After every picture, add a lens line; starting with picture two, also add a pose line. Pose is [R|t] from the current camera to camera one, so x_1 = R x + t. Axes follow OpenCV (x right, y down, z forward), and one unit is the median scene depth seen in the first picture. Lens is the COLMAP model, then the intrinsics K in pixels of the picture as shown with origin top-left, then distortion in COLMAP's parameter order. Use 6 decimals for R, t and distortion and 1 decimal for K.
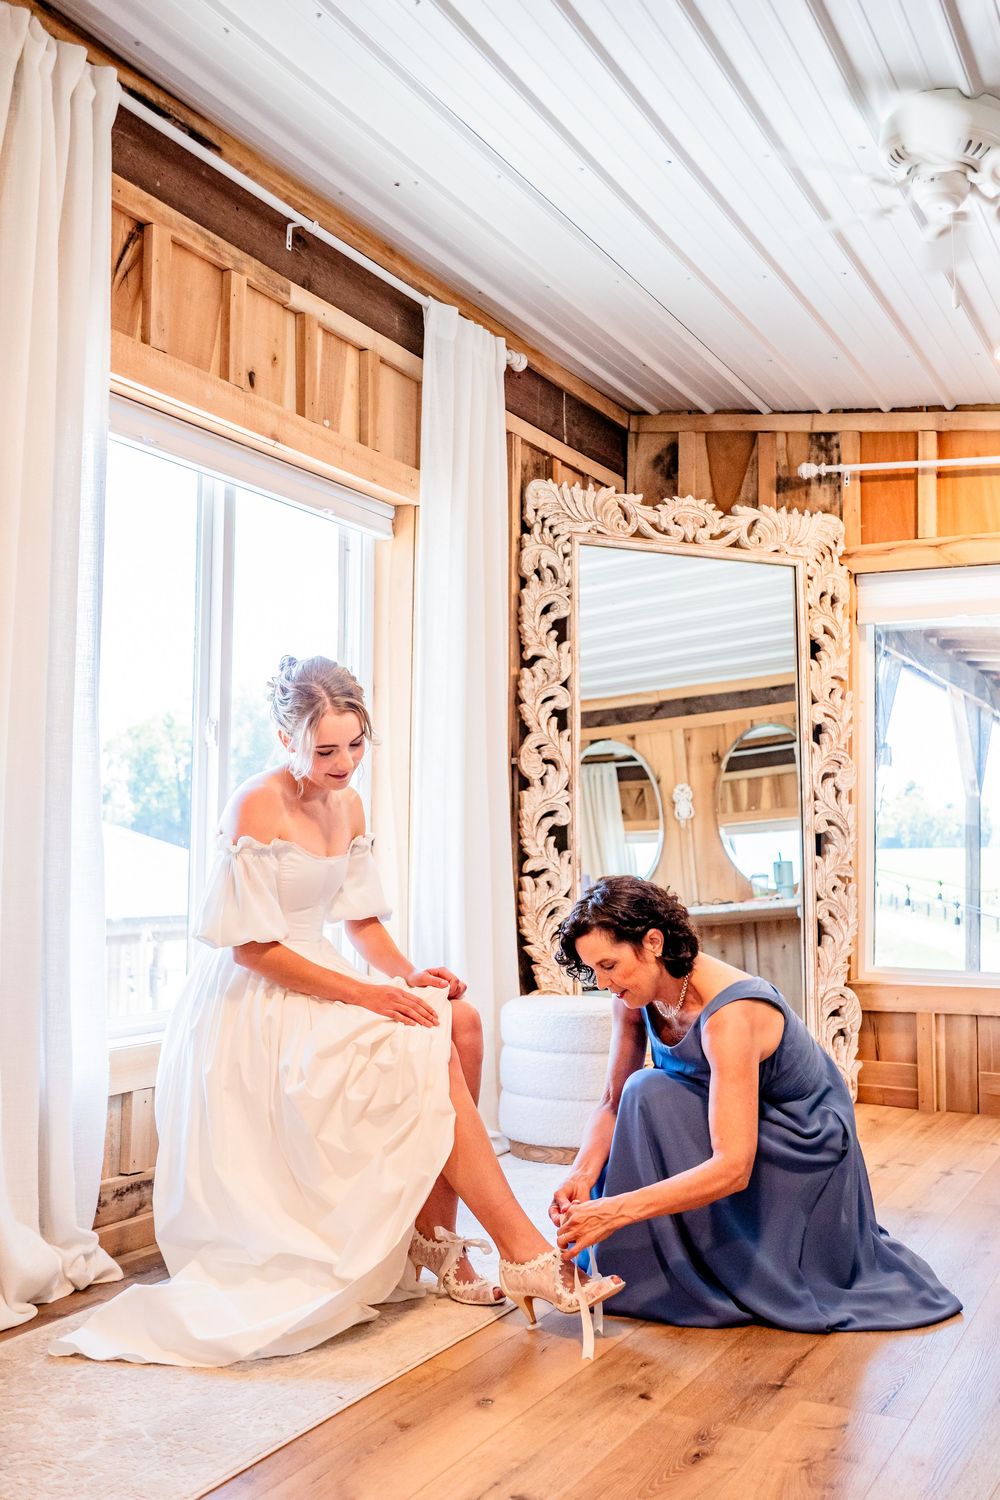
lens RADIAL K [[1607.8, 0, 498.8], [0, 1607.8, 749.4], [0, 0, 1]] dist [-0.013954, 0.000000]
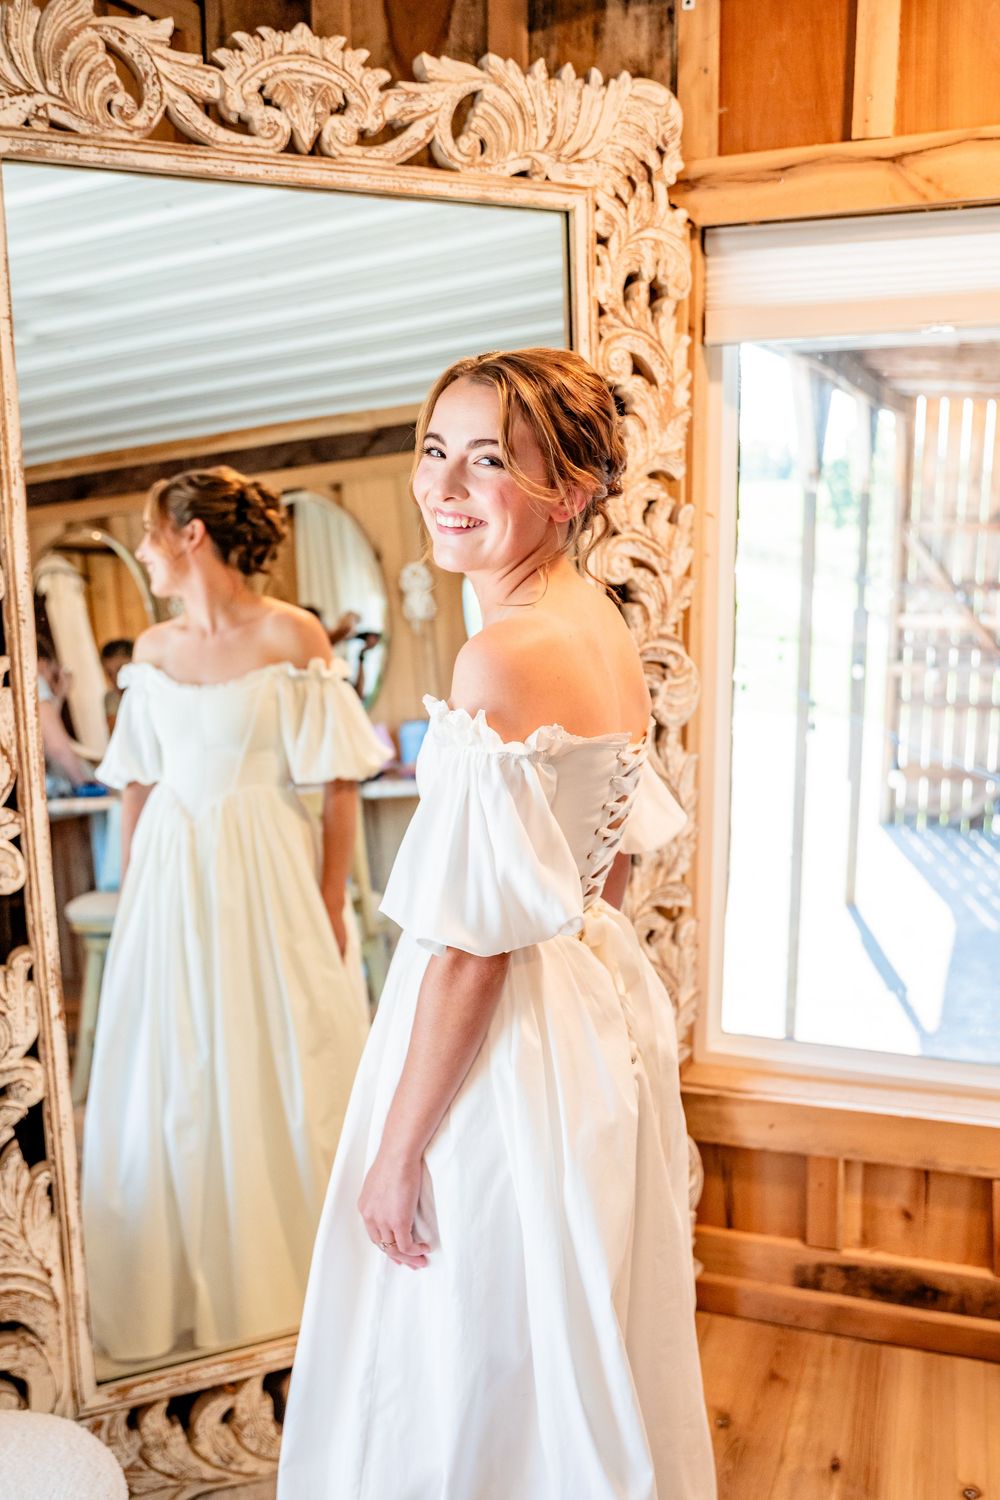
lens RADIAL K [[1386.9, 0, 499.9], [0, 1386.9, 753.5], [0, 0, 1]] dist [0.002837, 0.000000]
pose [[0.994194, -0.047751, 0.096432, 0.124283], [0.019494, 0.961243, 0.275011, -0.077520], [-0.105827, -0.271534, 0.956593, 0.610638]]
